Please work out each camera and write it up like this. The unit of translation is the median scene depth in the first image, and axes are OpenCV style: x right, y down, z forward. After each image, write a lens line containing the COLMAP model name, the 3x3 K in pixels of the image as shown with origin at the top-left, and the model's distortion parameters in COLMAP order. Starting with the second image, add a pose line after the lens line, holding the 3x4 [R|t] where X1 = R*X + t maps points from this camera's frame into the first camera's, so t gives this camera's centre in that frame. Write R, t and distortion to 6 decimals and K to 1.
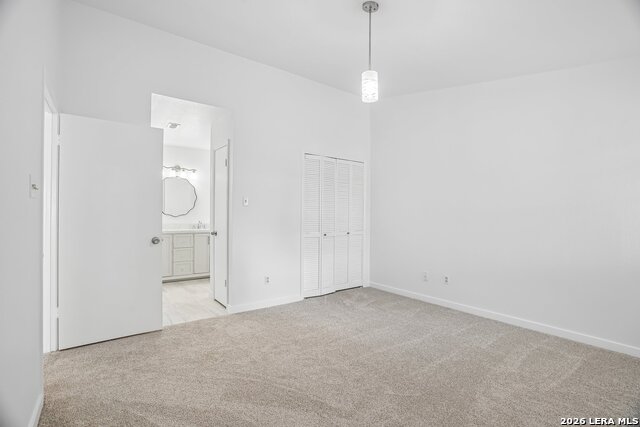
lens RADIAL K [[300.2, 0, 320.0], [0, 300.2, 213.5], [0, 0, 1]] dist [-0.068732, 0.027634]
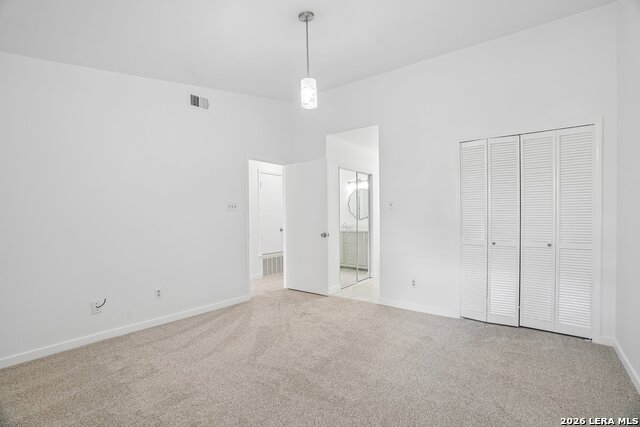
lens RADIAL K [[300.2, 0, 320.0], [0, 300.2, 213.5], [0, 0, 1]] dist [-0.068732, 0.027634]
pose [[0.259153, -0.027214, -0.965453, 0.830287], [0.002111, 0.999617, -0.027610, 0.022253], [0.965834, 0.005118, 0.259111, 0.527076]]
